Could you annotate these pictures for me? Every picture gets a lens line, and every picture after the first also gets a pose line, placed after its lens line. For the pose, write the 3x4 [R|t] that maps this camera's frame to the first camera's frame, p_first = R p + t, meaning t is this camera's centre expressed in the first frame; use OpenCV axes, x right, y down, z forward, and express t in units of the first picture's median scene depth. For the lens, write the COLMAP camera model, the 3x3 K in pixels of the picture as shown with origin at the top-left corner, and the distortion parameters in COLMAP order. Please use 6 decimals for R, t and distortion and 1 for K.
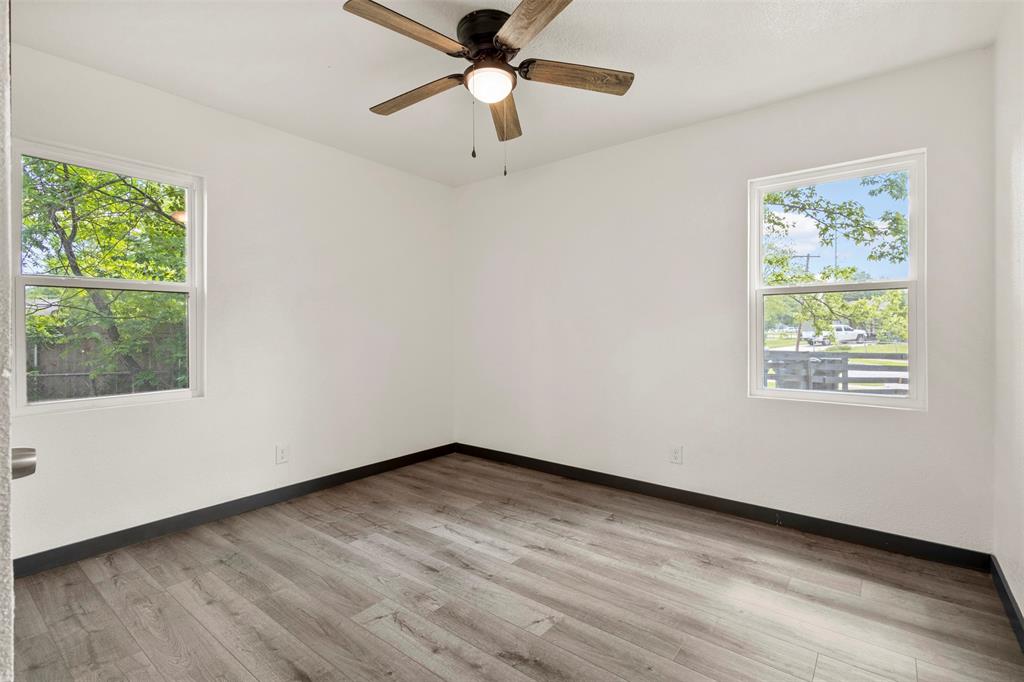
lens RADIAL K [[473.5, 0, 512.4], [0, 473.5, 331.5], [0, 0, 1]] dist [0.007775, -0.000134]
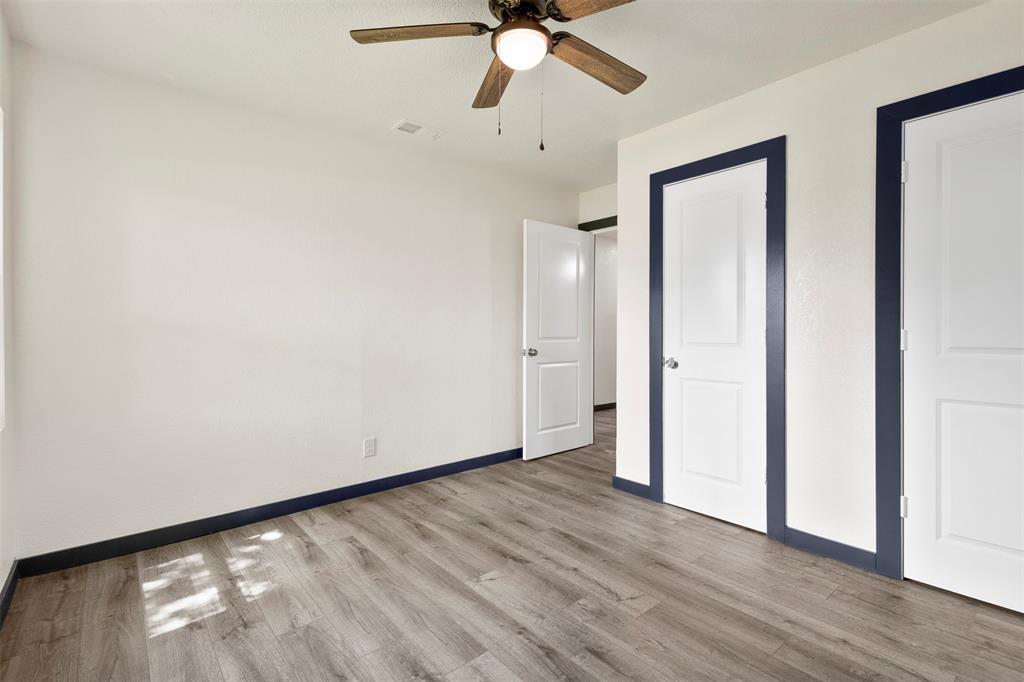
lens RADIAL K [[473.5, 0, 512.4], [0, 473.5, 331.5], [0, 0, 1]] dist [0.007775, -0.000134]
pose [[-0.979662, 0.003468, 0.200627, -0.214922], [0.003793, 0.999992, 0.001235, 0.000640], [-0.200621, 0.001970, -0.979667, 1.953663]]
